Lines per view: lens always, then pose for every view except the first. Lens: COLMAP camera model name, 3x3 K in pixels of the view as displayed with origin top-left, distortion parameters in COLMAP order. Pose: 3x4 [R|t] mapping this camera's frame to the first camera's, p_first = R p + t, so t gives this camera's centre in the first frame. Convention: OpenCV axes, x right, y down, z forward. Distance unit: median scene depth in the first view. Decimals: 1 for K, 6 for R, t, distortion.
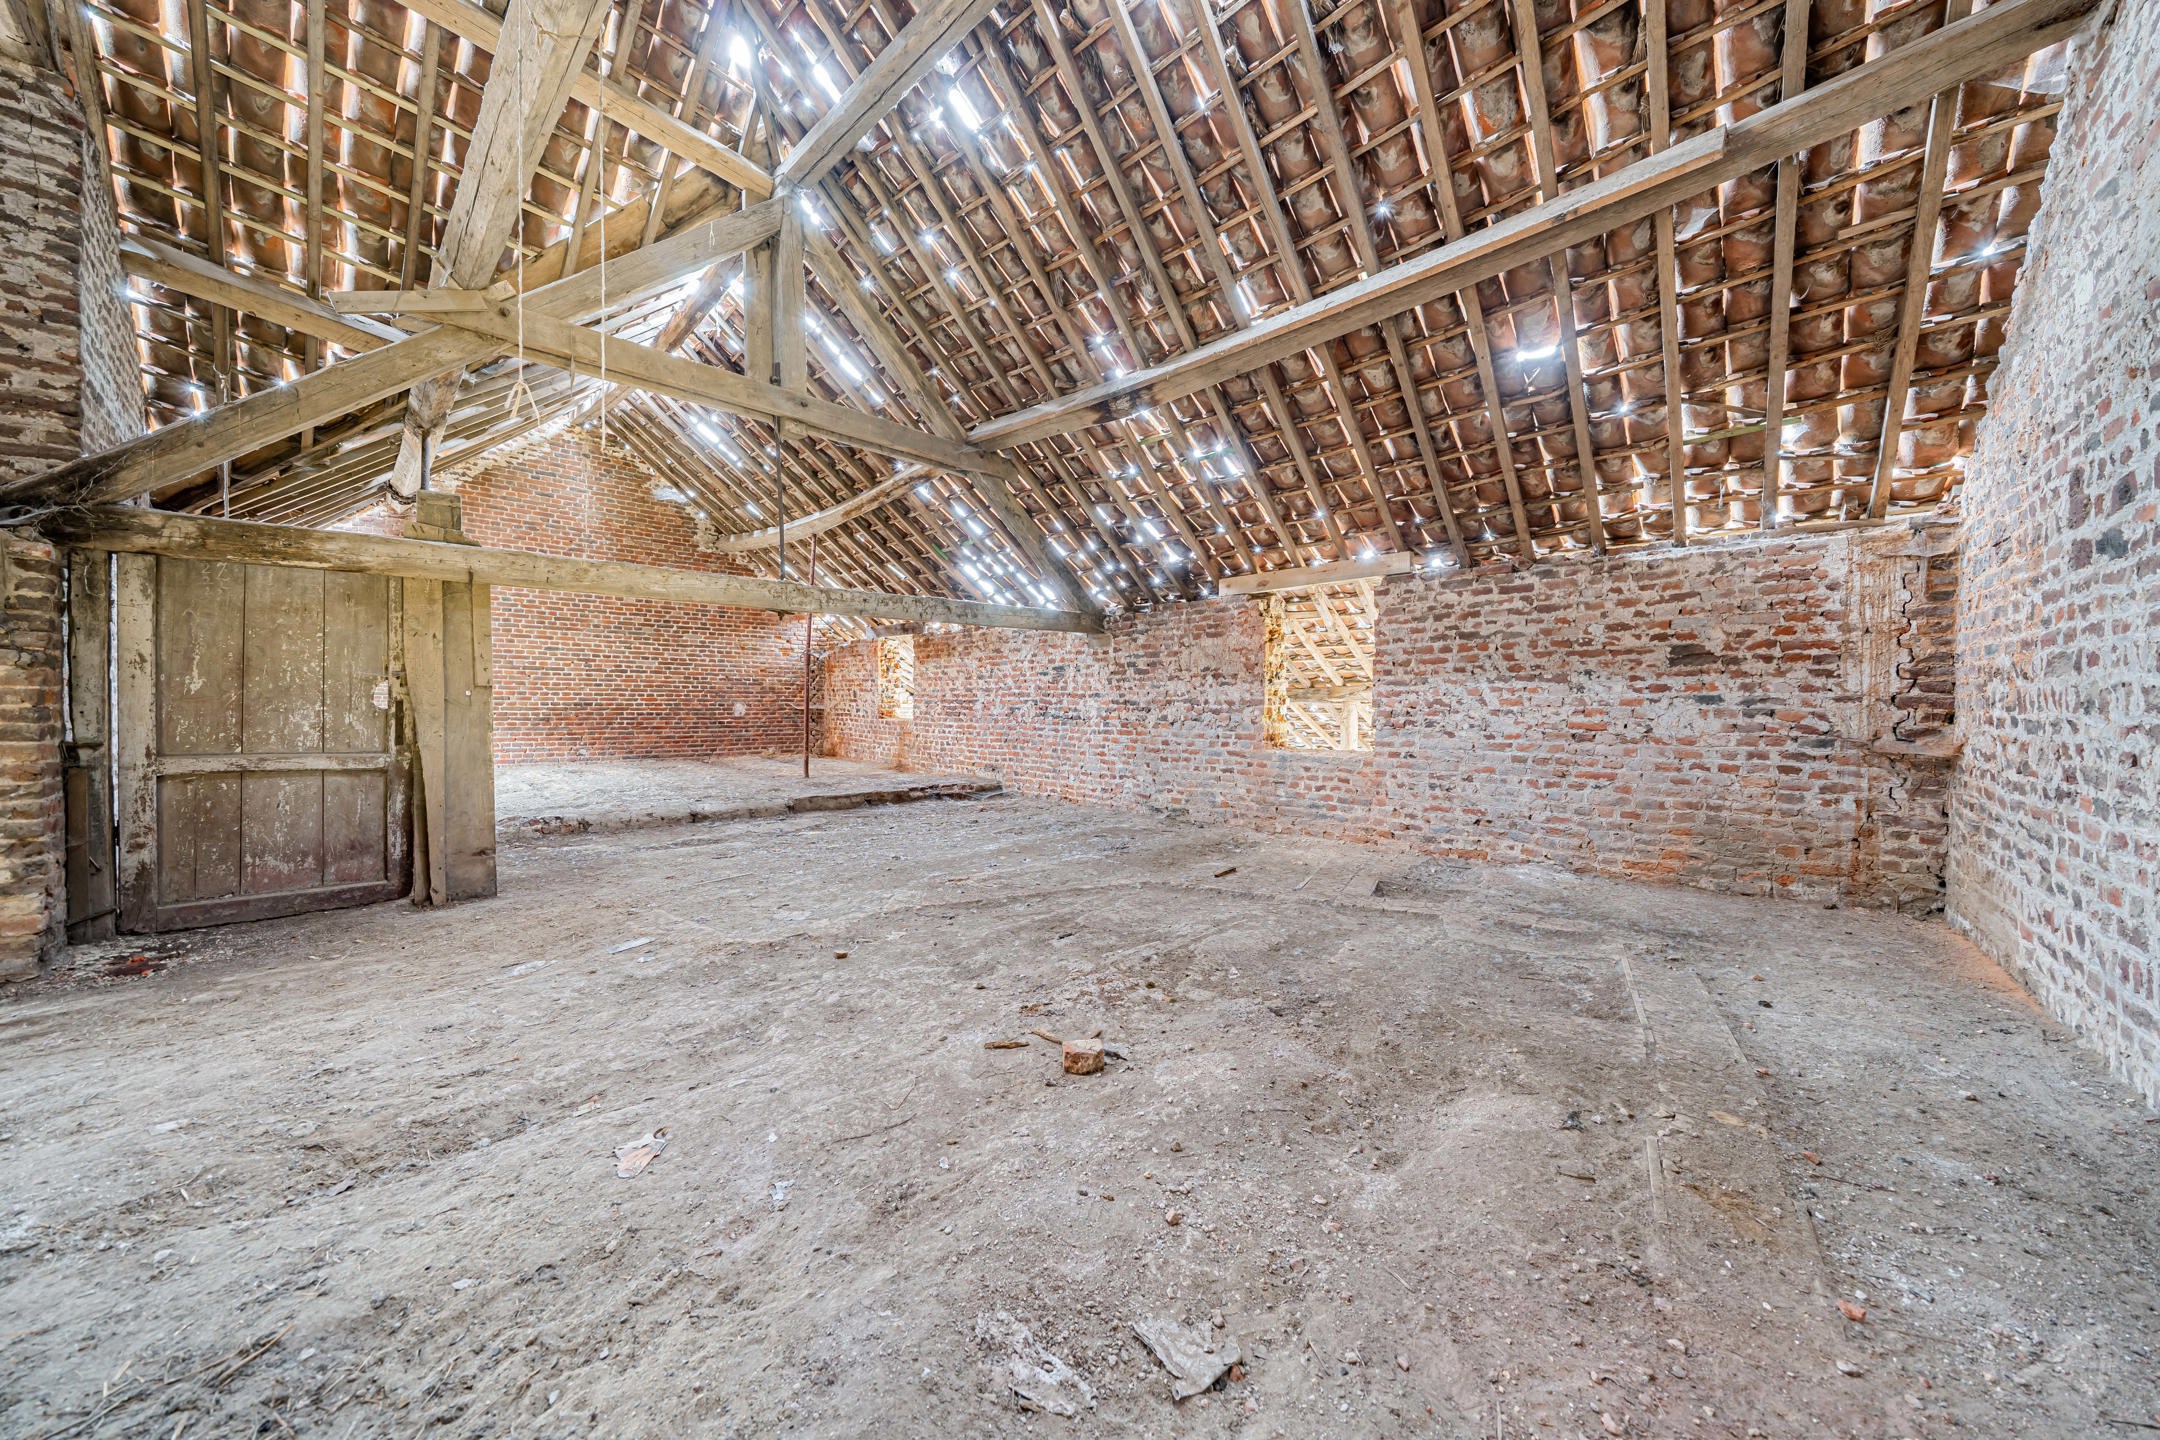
lens RADIAL K [[737.9, 0, 1086.5], [0, 737.9, 719.5], [0, 0, 1]] dist [-0.005716, 0.000058]
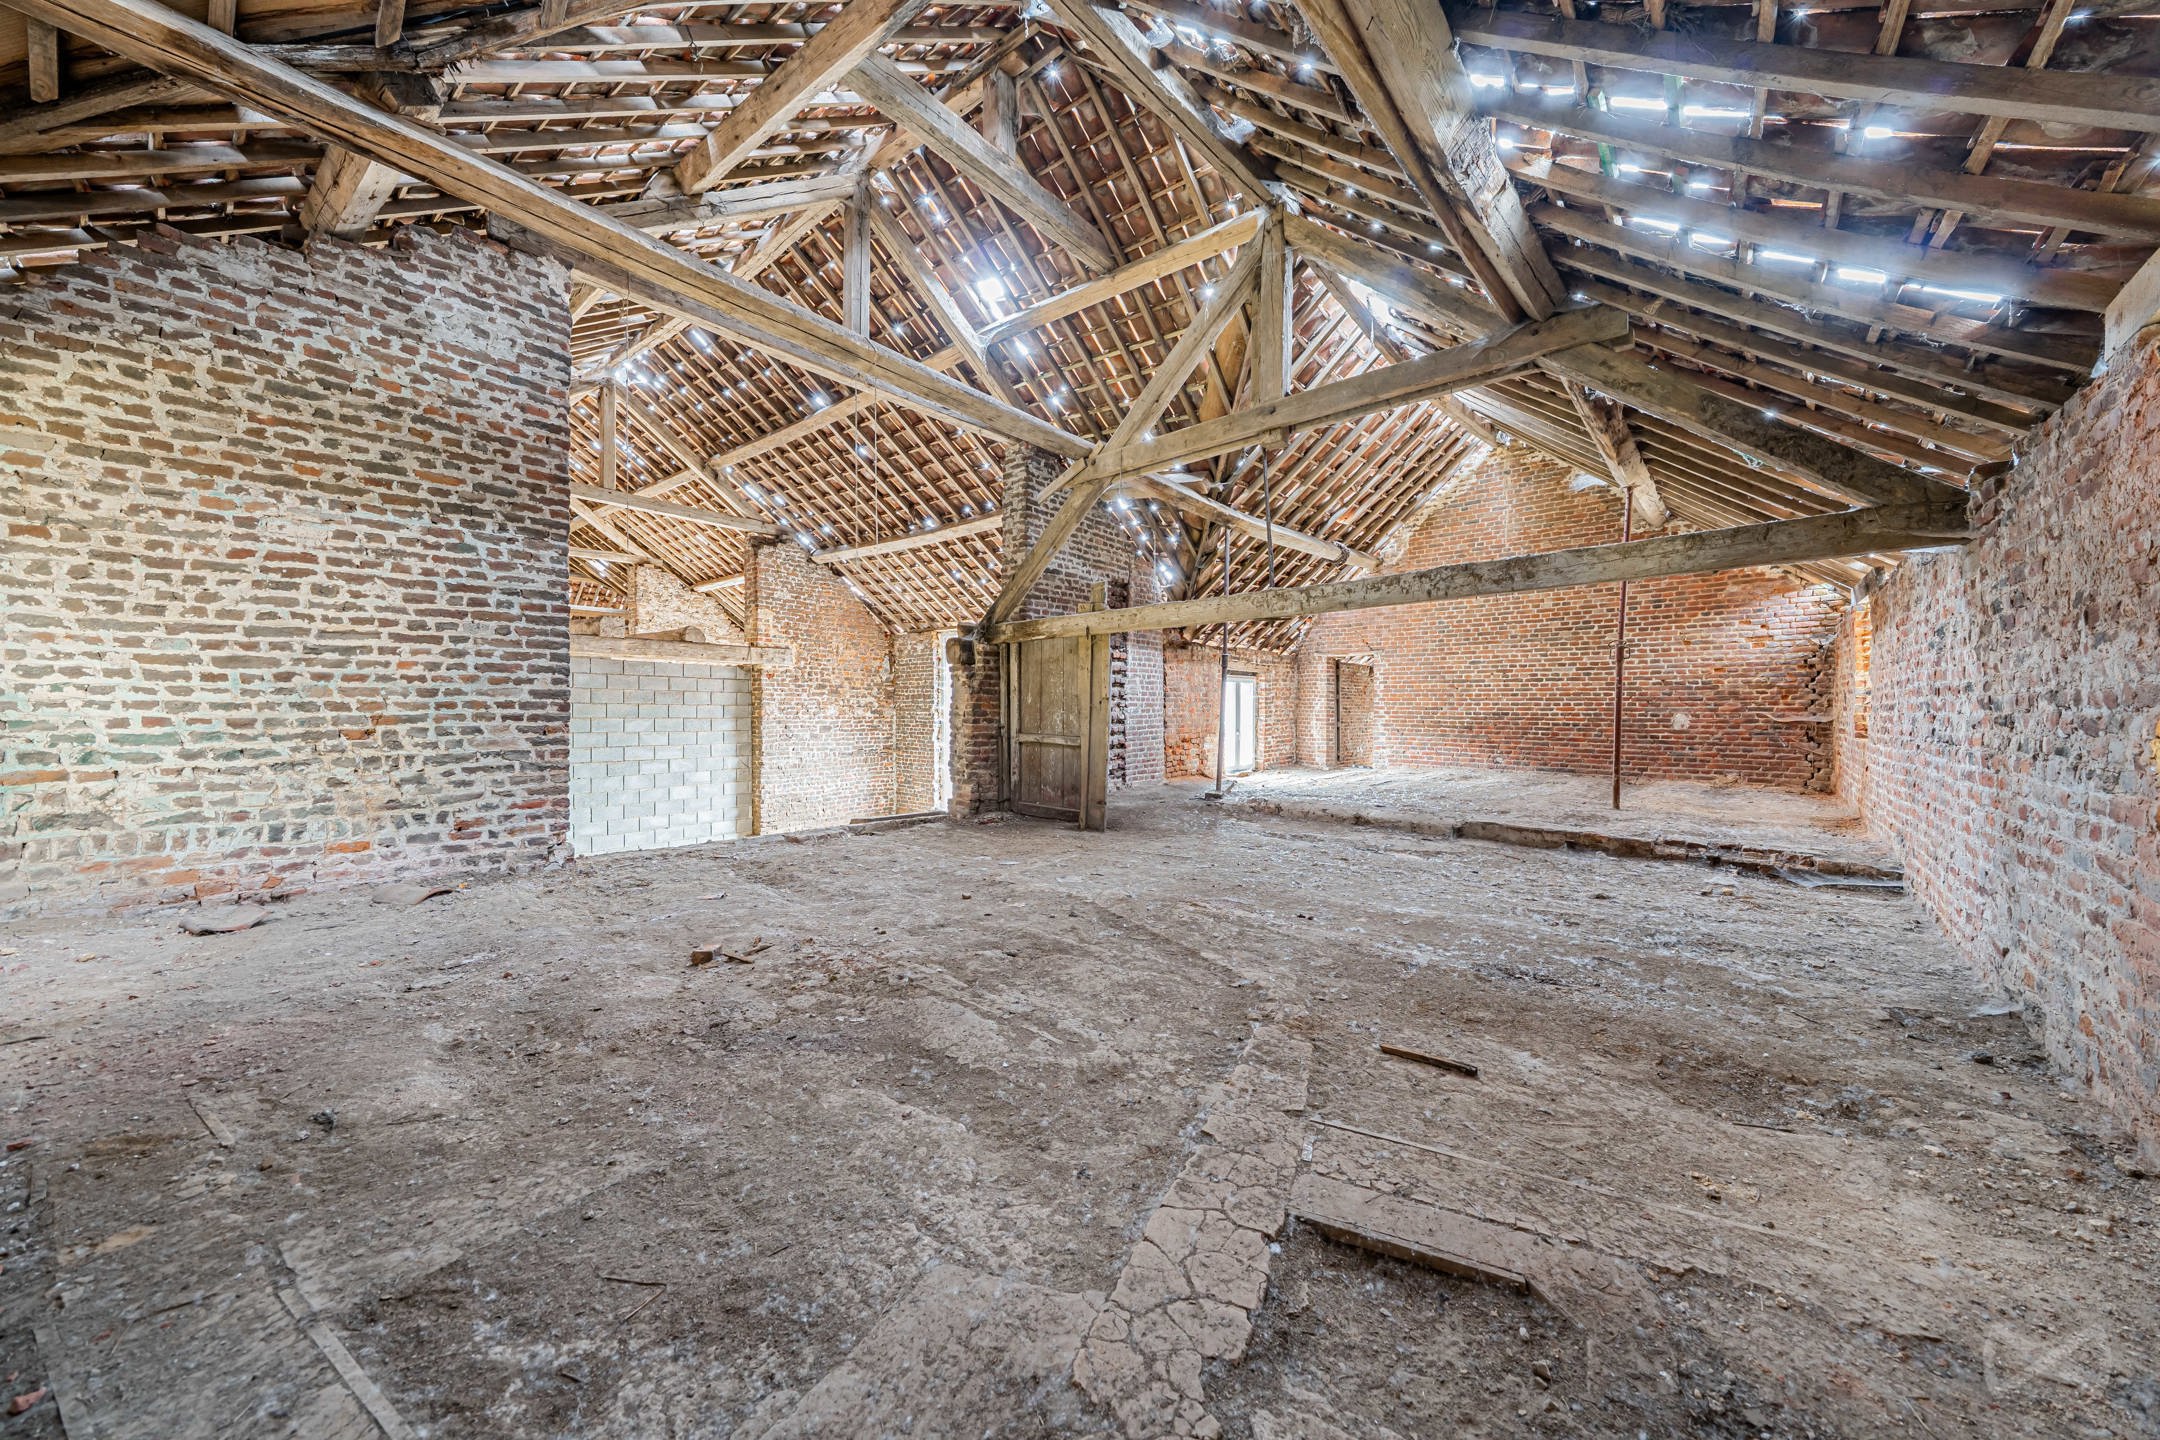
lens RADIAL K [[737.9, 0, 1086.5], [0, 737.9, 719.5], [0, 0, 1]] dist [-0.005716, 0.000058]
pose [[0.036476, 0.006306, -0.999315, 0.867874], [-0.026869, 0.999625, 0.005327, -0.007665], [0.998973, 0.026656, 0.036632, 1.019628]]
